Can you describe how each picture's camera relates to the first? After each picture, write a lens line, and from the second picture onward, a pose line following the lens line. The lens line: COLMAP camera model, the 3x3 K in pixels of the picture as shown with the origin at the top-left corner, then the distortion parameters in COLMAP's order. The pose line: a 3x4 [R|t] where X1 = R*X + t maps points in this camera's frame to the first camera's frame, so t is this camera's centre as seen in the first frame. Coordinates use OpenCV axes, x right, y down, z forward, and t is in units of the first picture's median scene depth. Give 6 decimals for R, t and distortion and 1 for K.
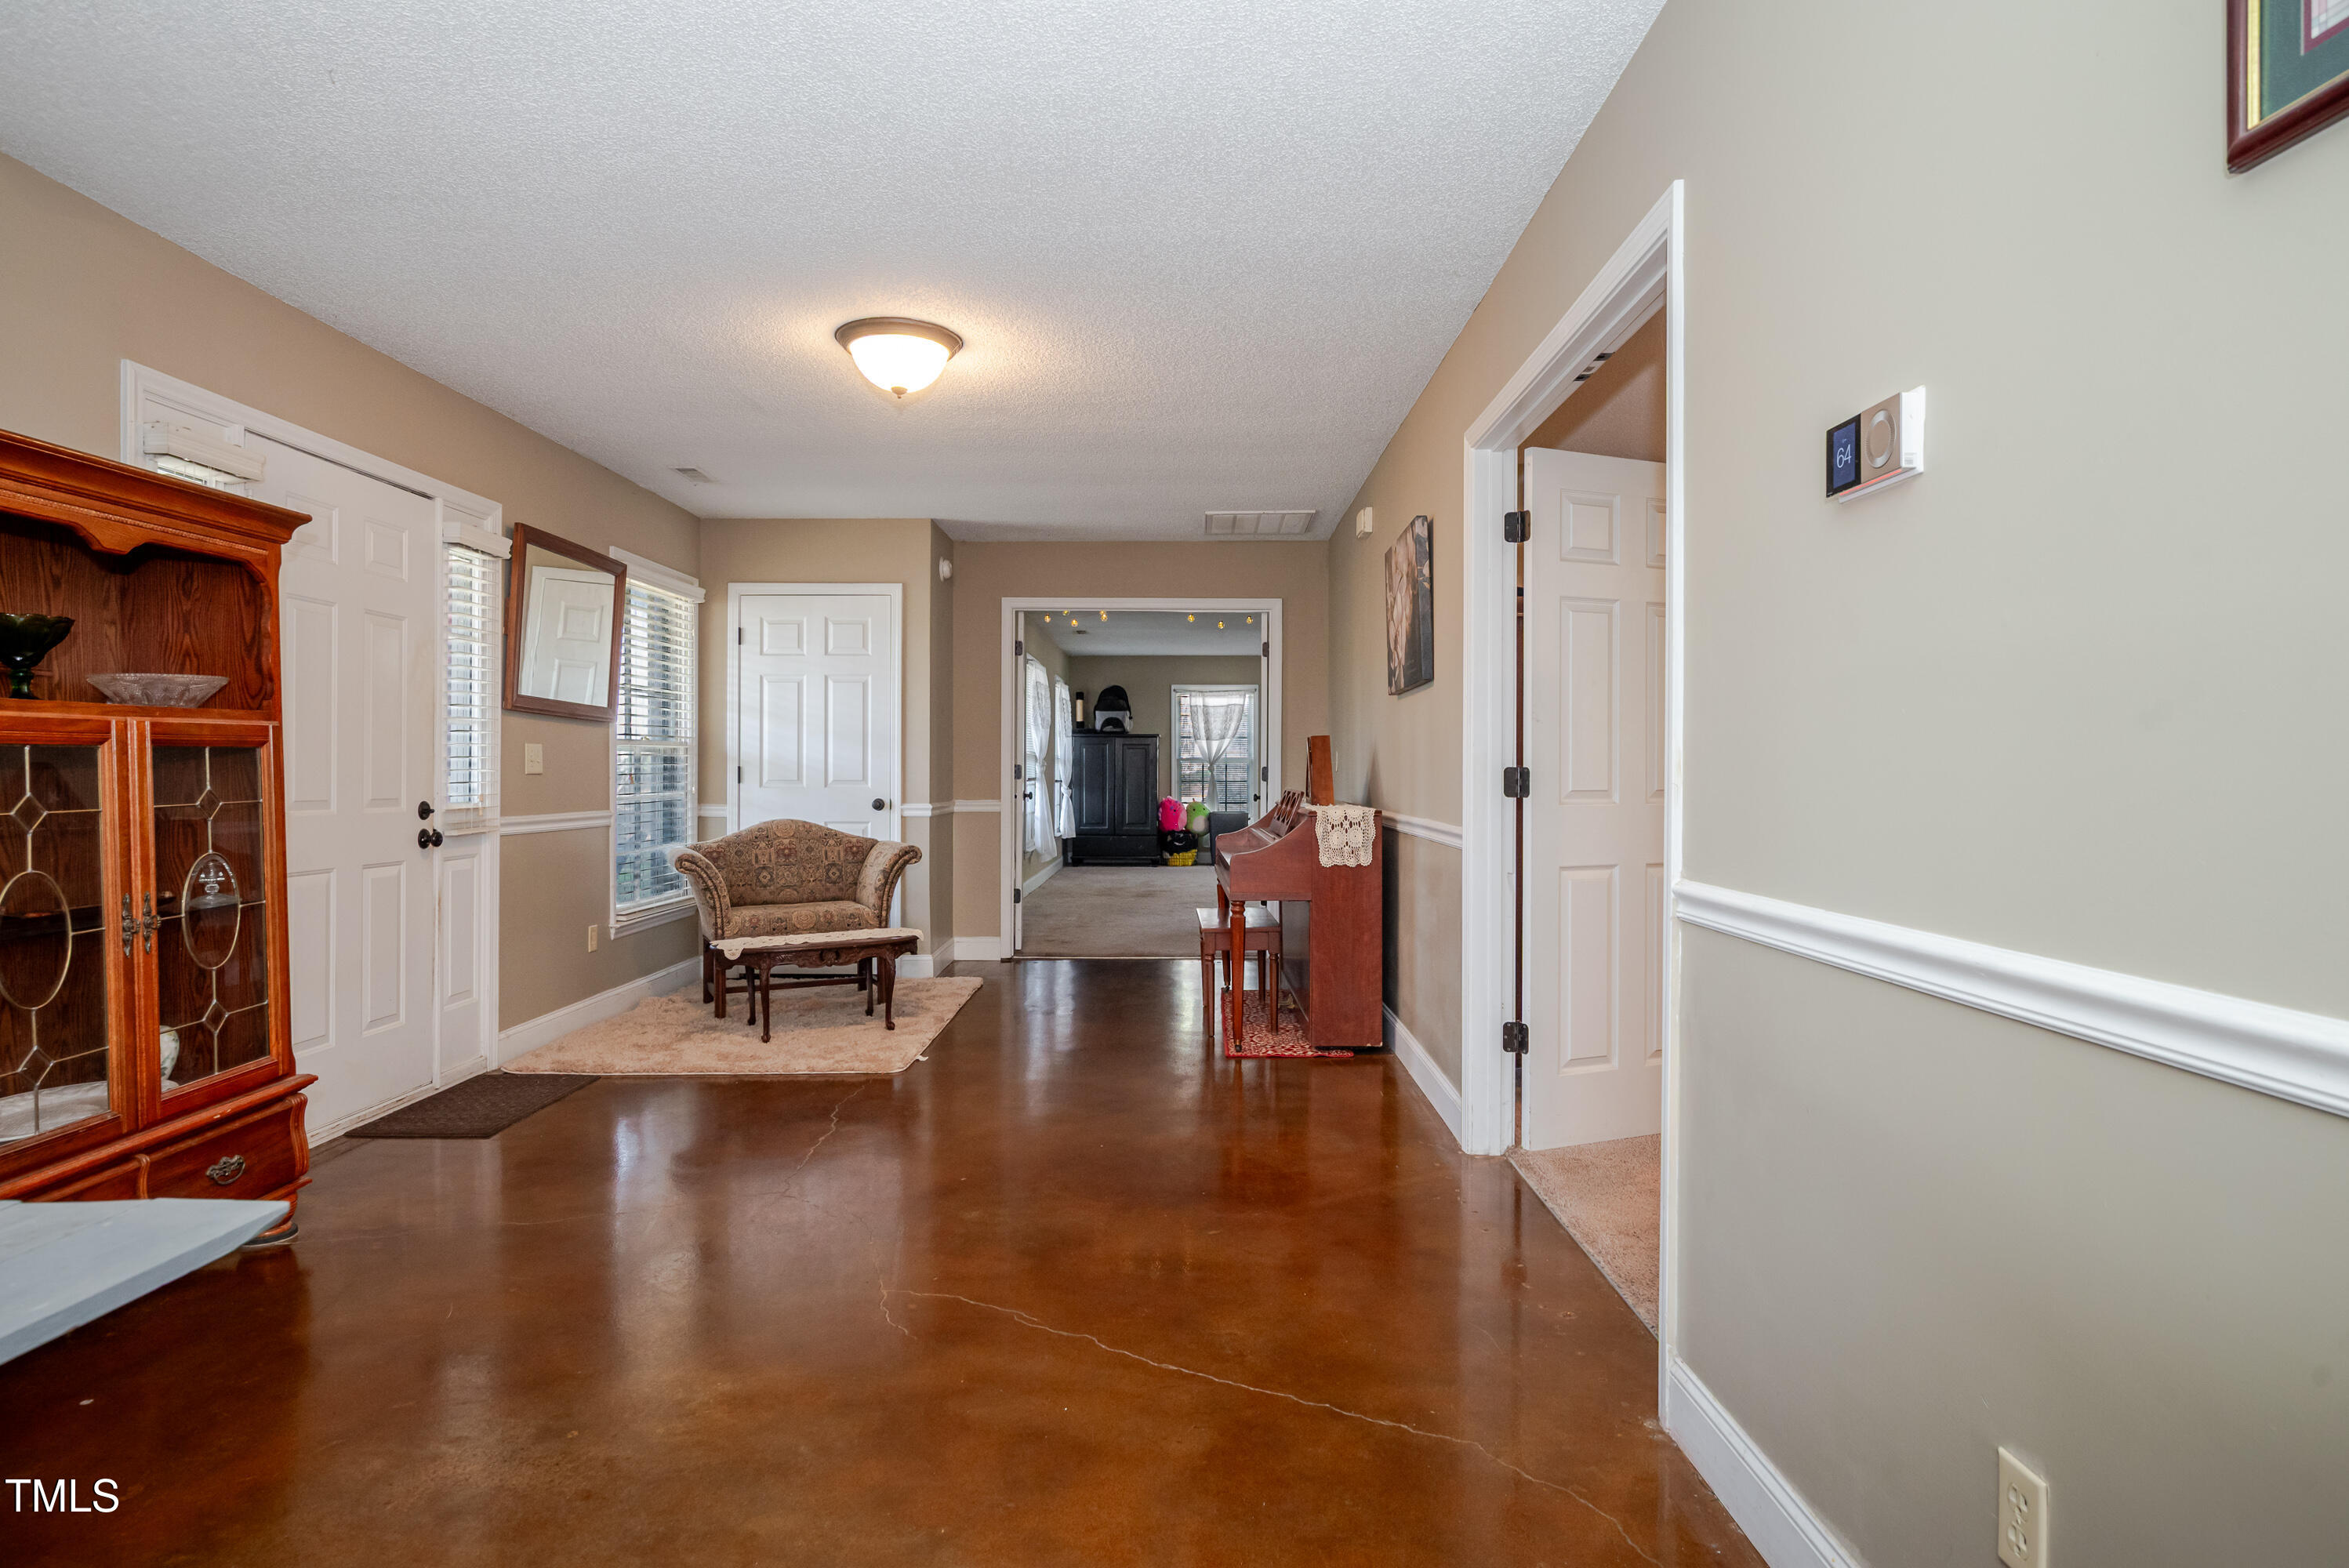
lens RADIAL K [[1297.7, 0, 1174.5], [0, 1297.7, 784.0], [0, 0, 1]] dist [-0.000028, 0.000100]
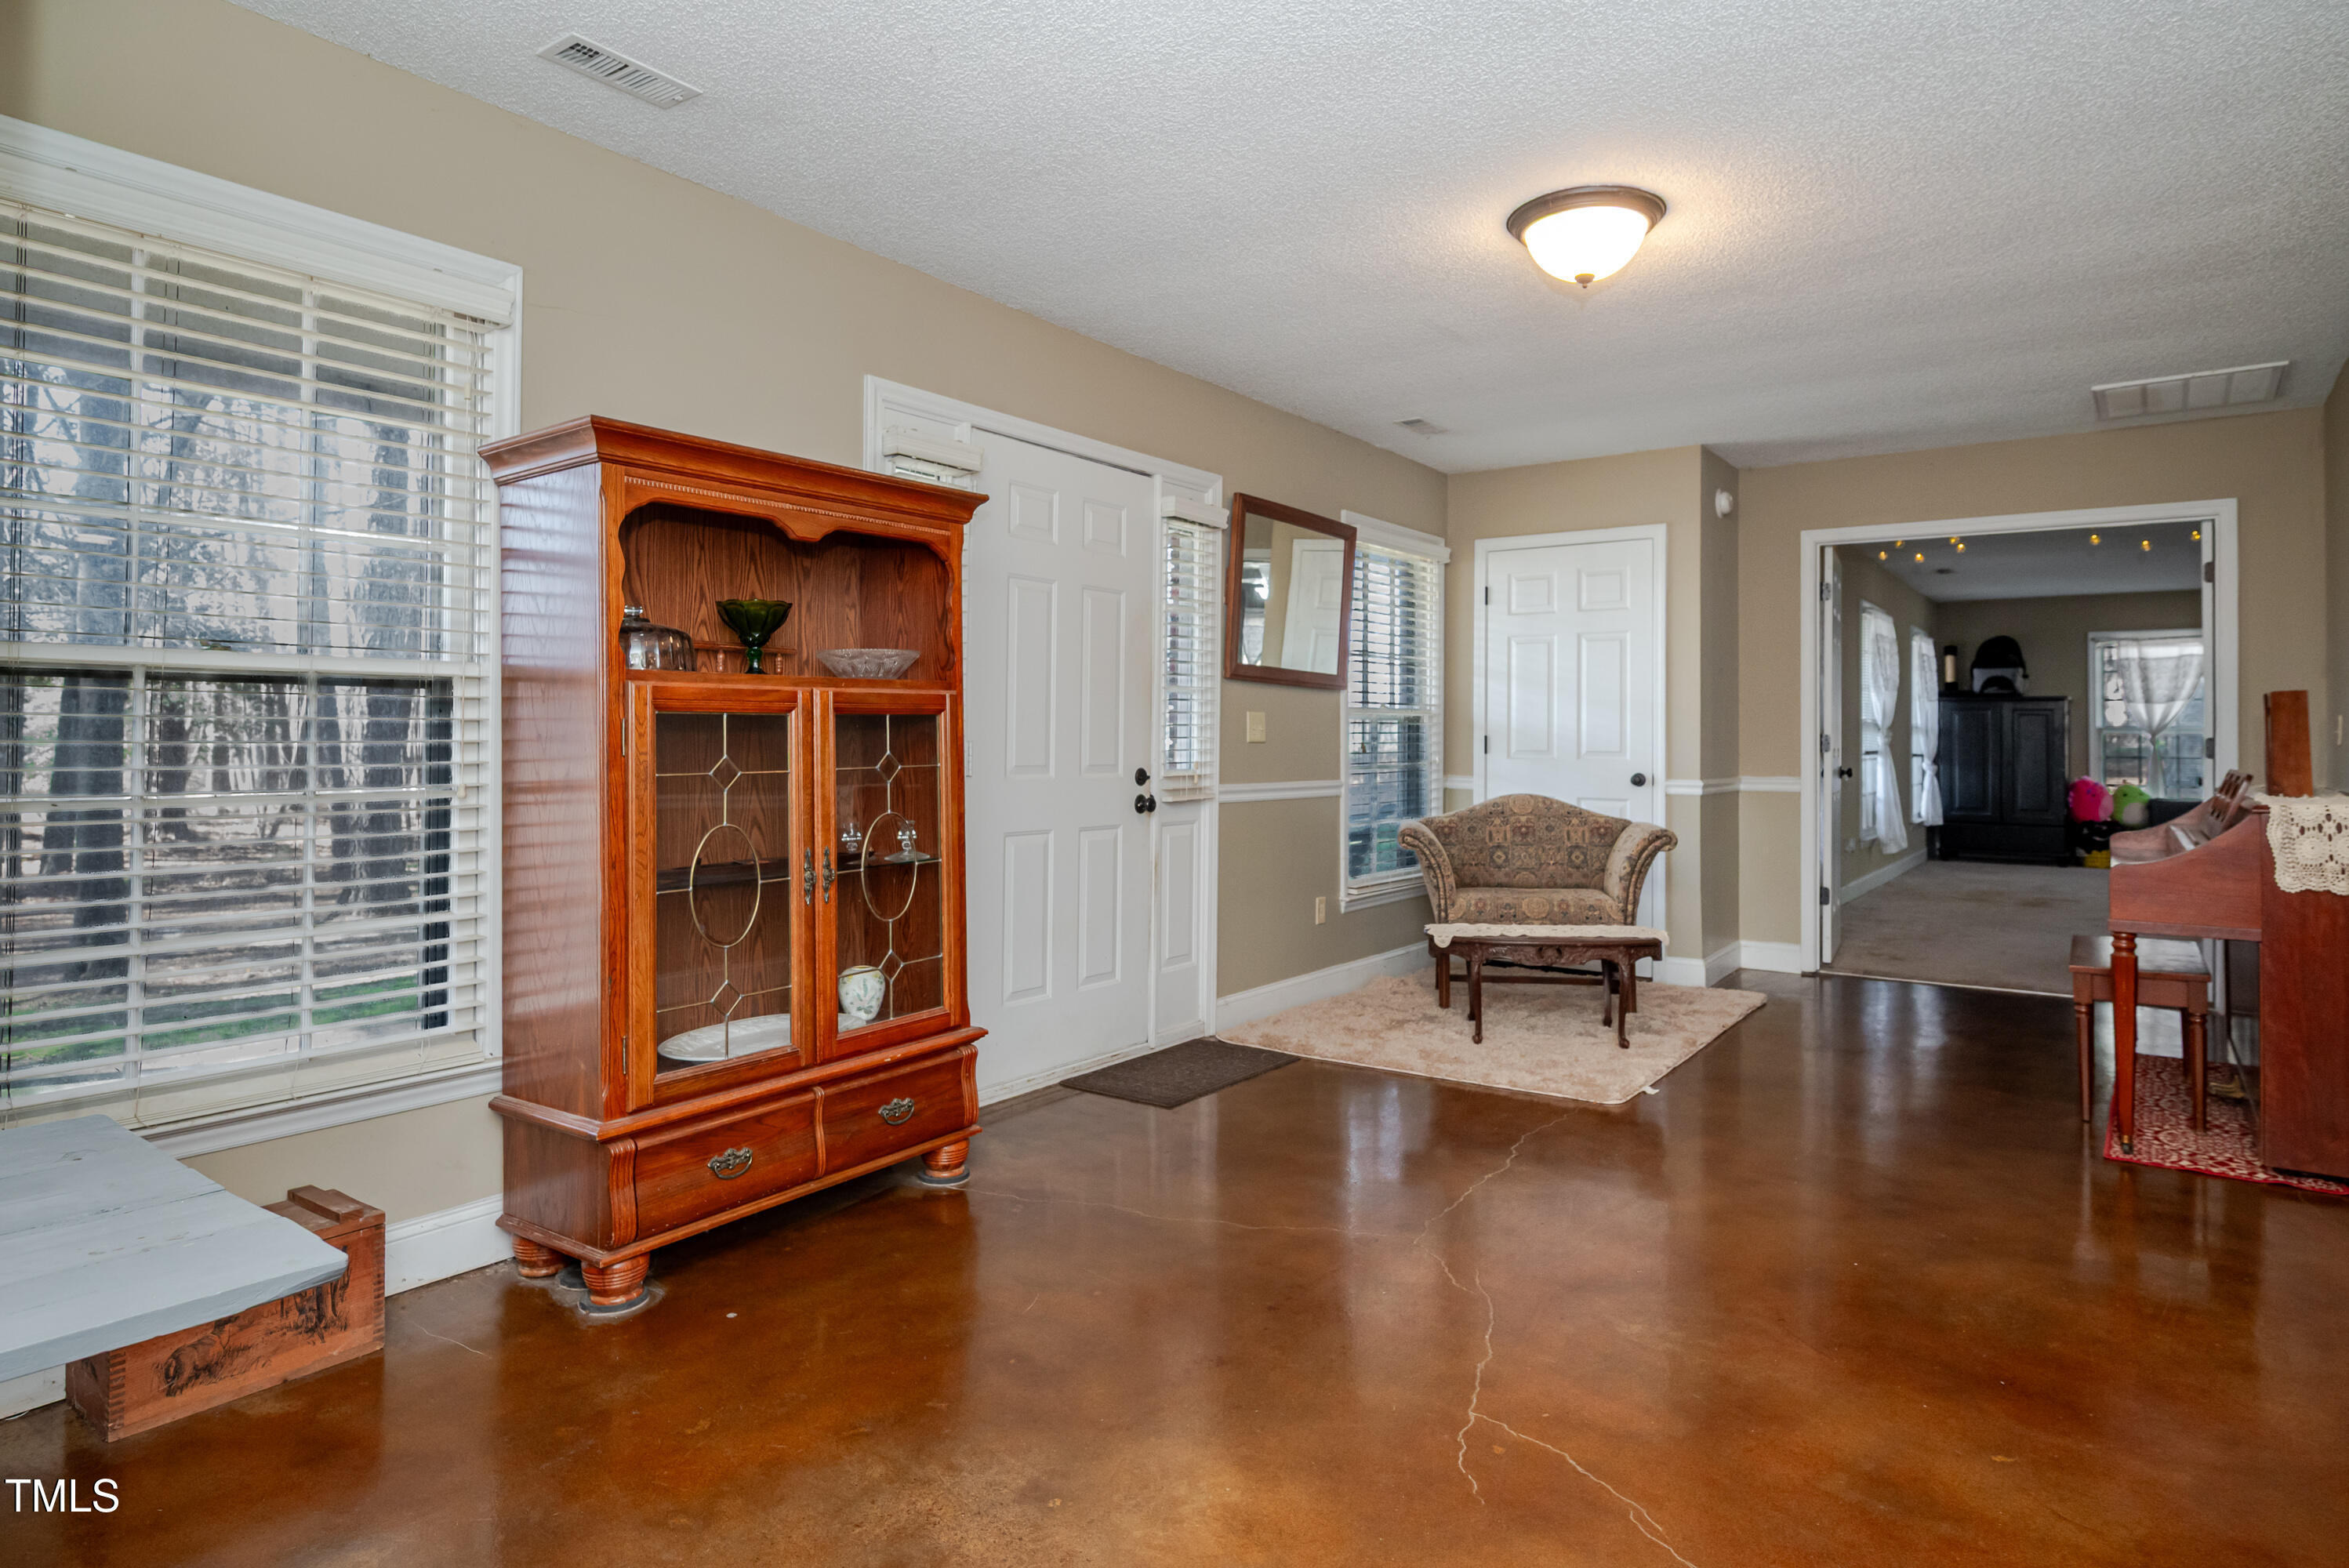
lens RADIAL K [[1321.1, 0, 1175.1], [0, 1321.1, 715.3], [0, 0, 1]] dist [-0.002481, -0.000717]
pose [[0.810433, -0.006889, -0.585791, 0.050606], [-0.010669, 0.999591, -0.026516, -0.000725], [0.585735, 0.027739, 0.810028, 0.133900]]
